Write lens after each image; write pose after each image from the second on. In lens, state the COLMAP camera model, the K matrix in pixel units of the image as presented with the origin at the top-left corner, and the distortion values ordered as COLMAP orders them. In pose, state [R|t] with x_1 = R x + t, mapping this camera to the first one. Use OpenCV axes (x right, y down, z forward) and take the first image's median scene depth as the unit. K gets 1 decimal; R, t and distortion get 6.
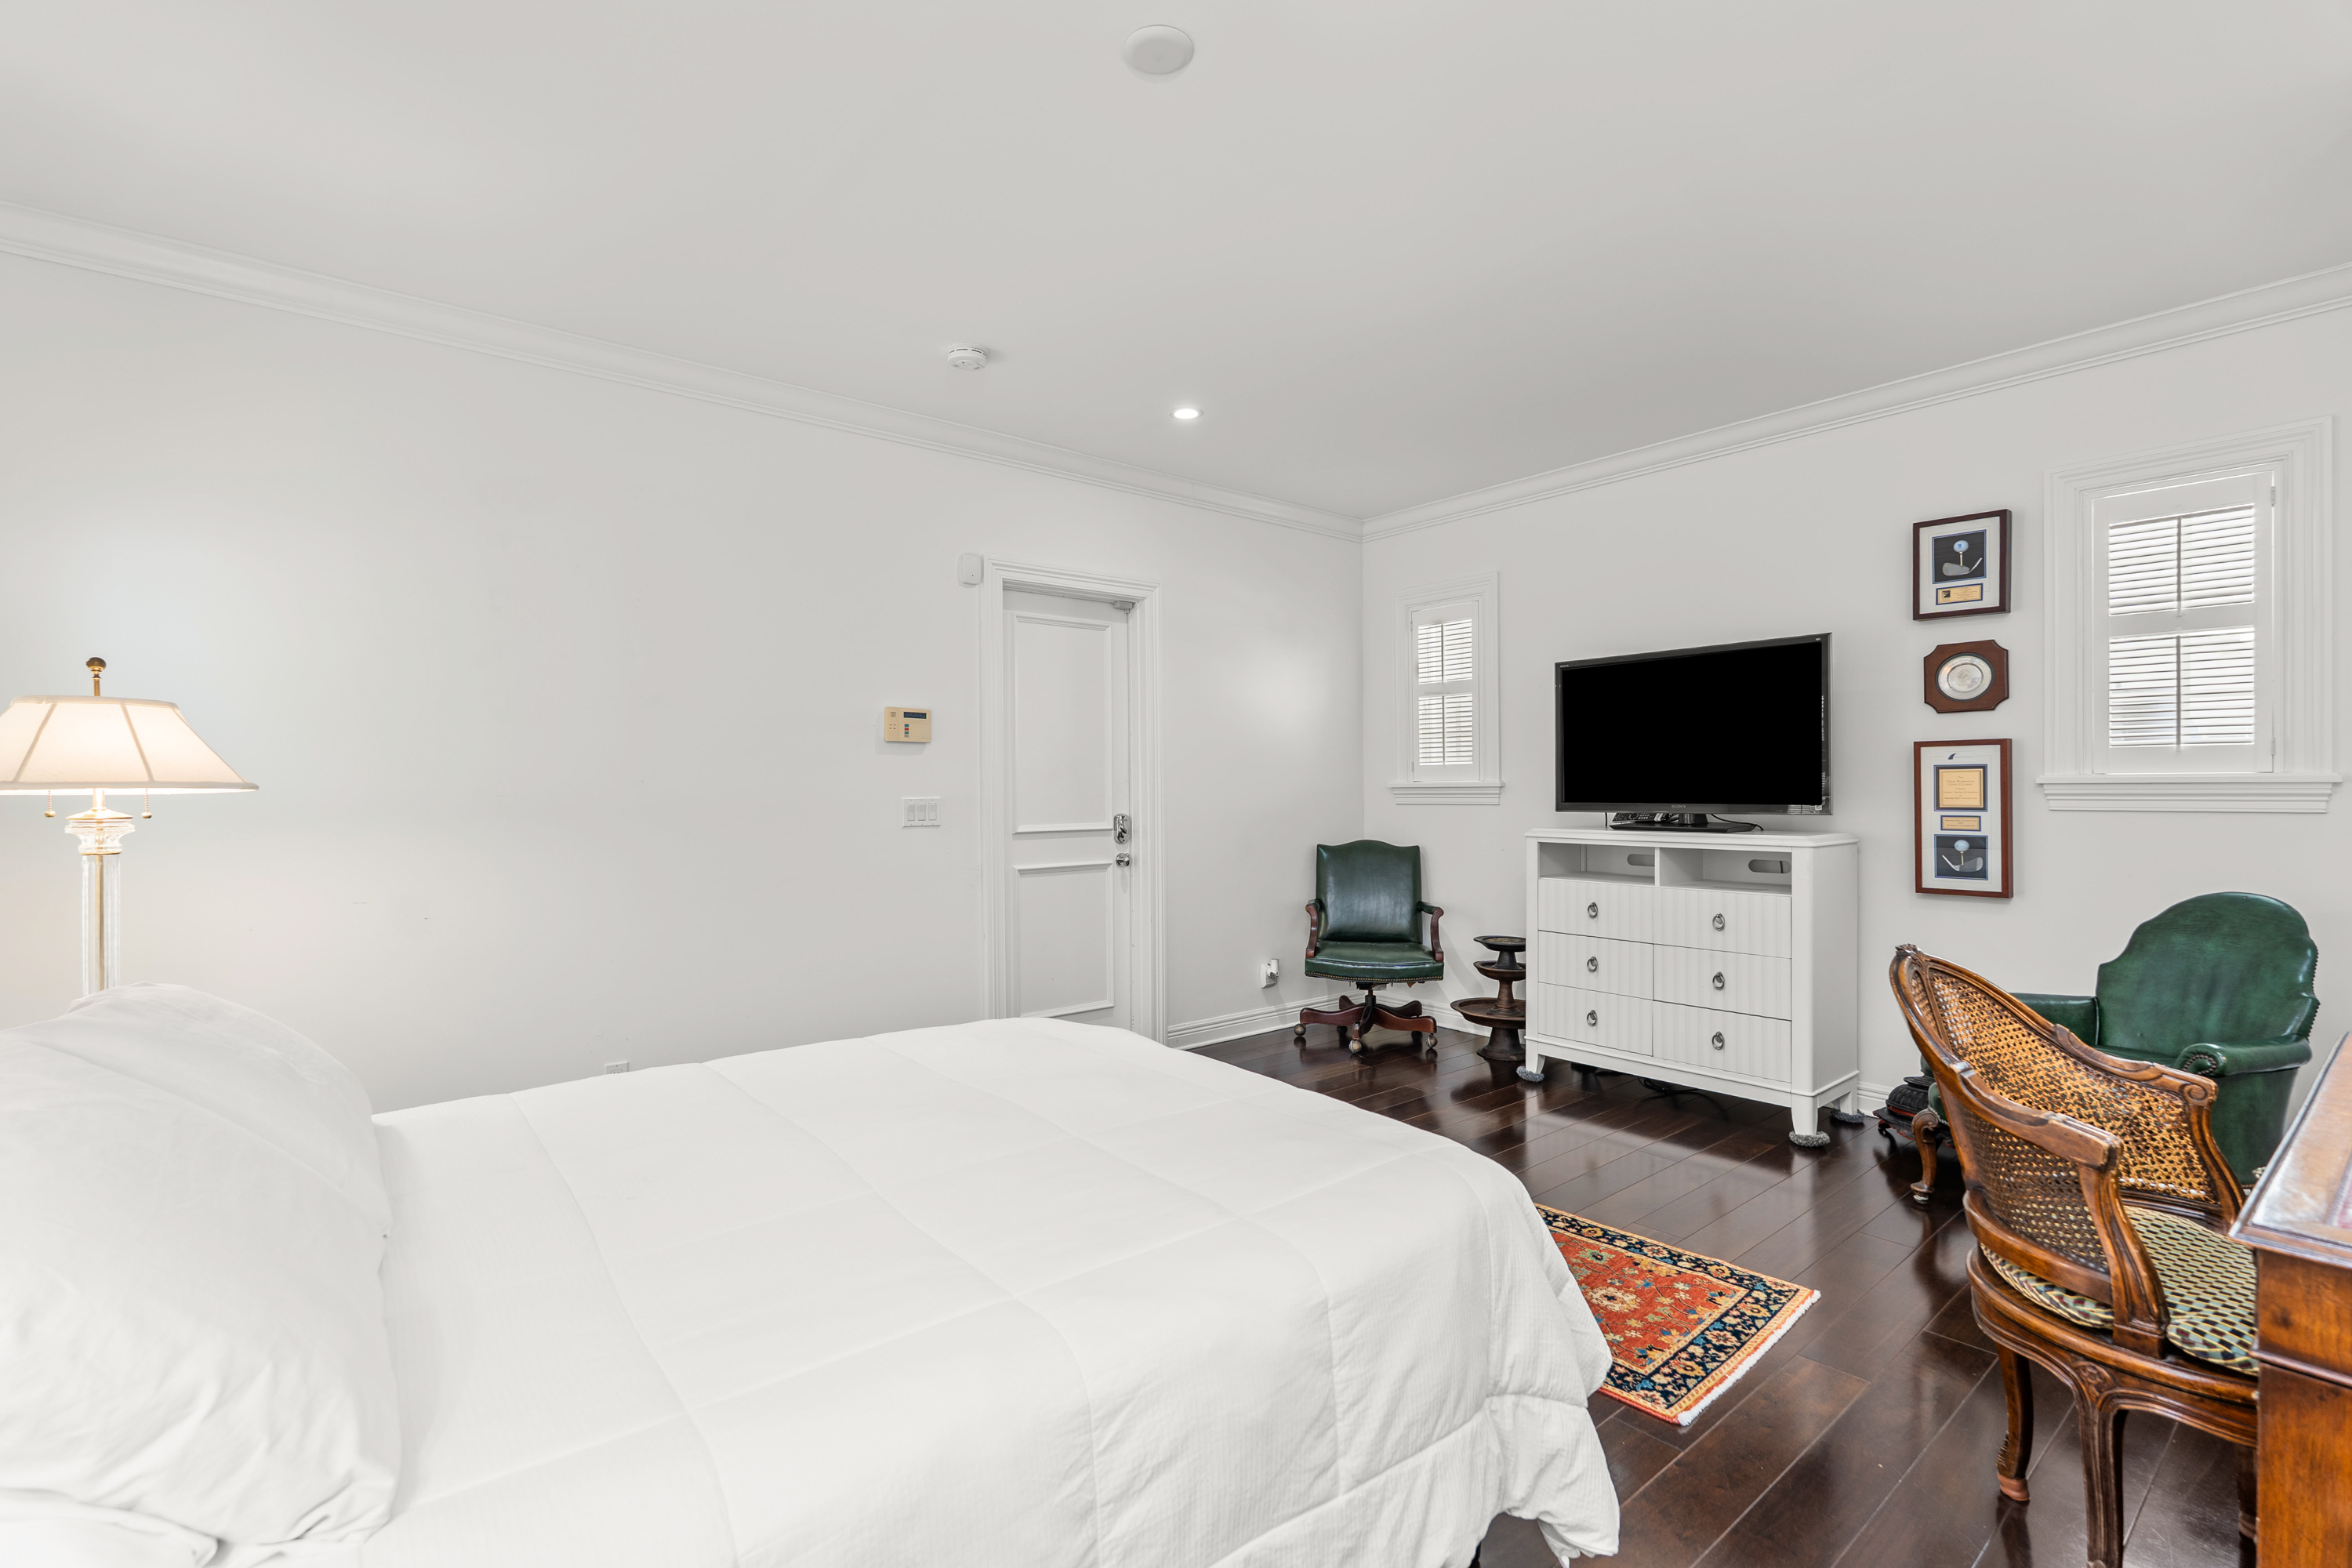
lens RADIAL K [[1053.5, 0, 1172.8], [0, 1053.5, 785.0], [0, 0, 1]] dist [0.000188, 0.000019]
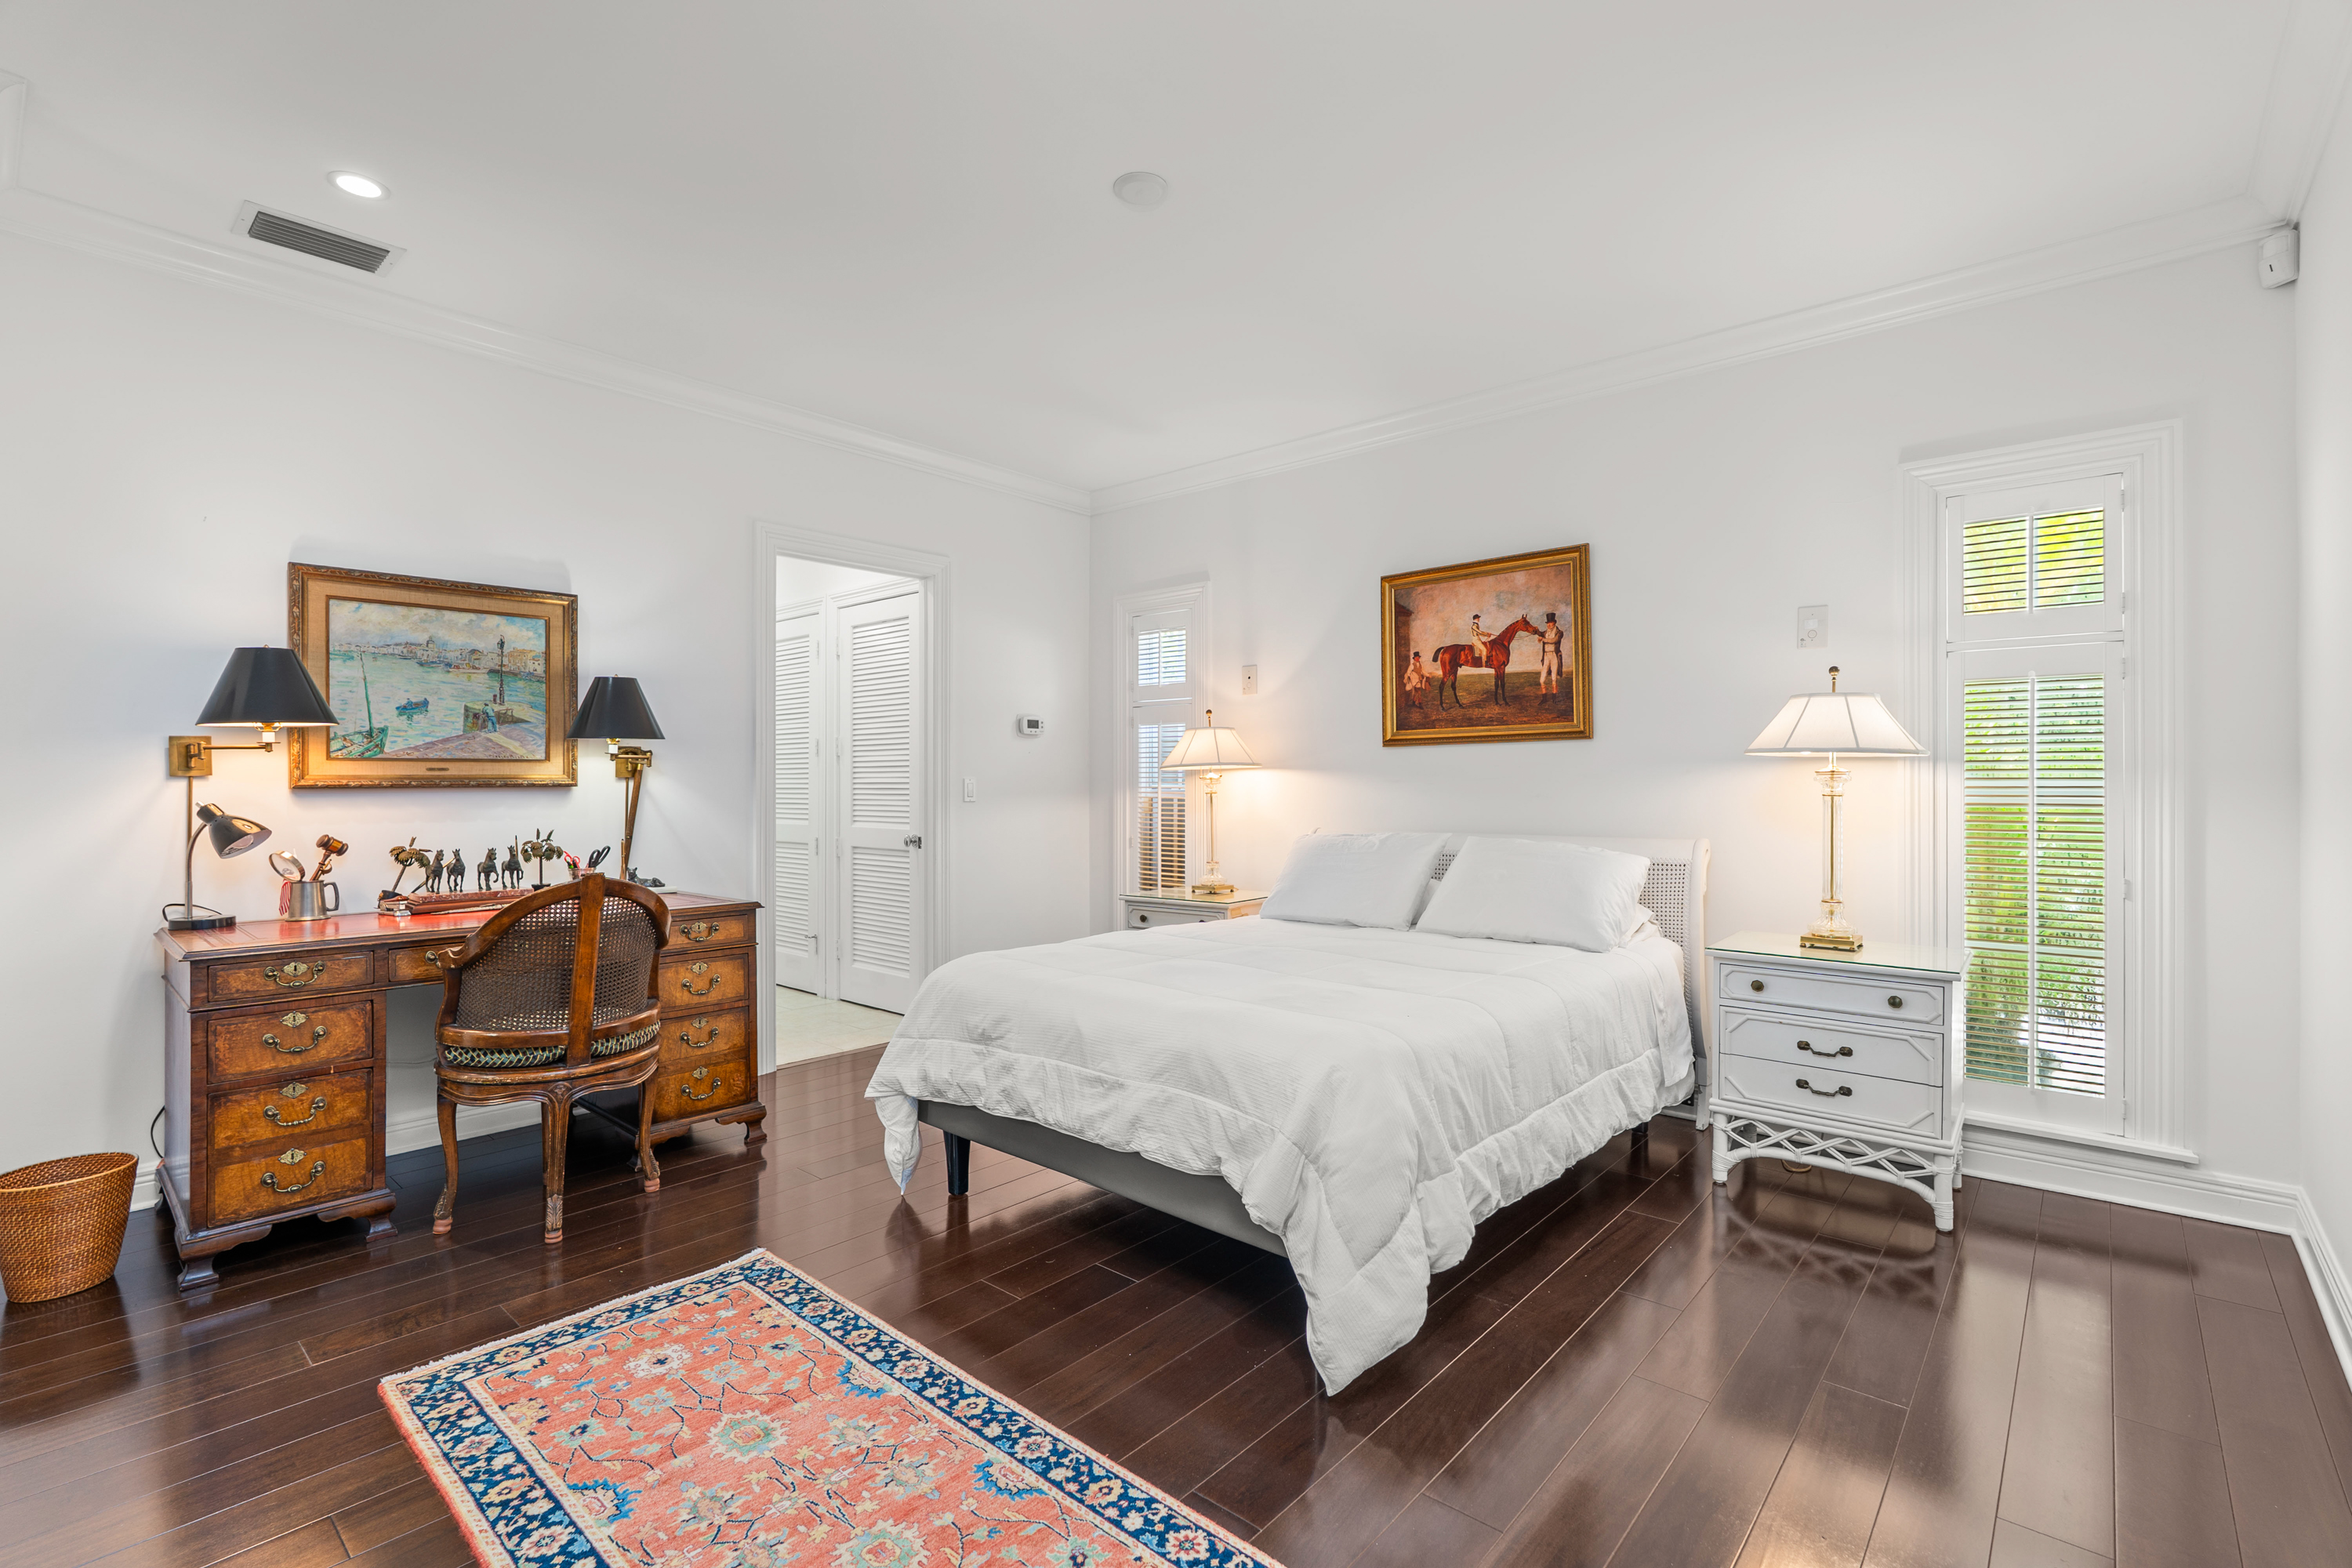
lens RADIAL K [[1053.5, 0, 1176.2], [0, 1053.5, 782.0], [0, 0, 1]] dist [0.000188, 0.000019]
pose [[-0.994017, 0.008363, -0.108908, 0.107645], [0.008469, 0.999964, -0.000512, 0.036395], [0.108900, -0.001431, -0.994052, 2.062045]]
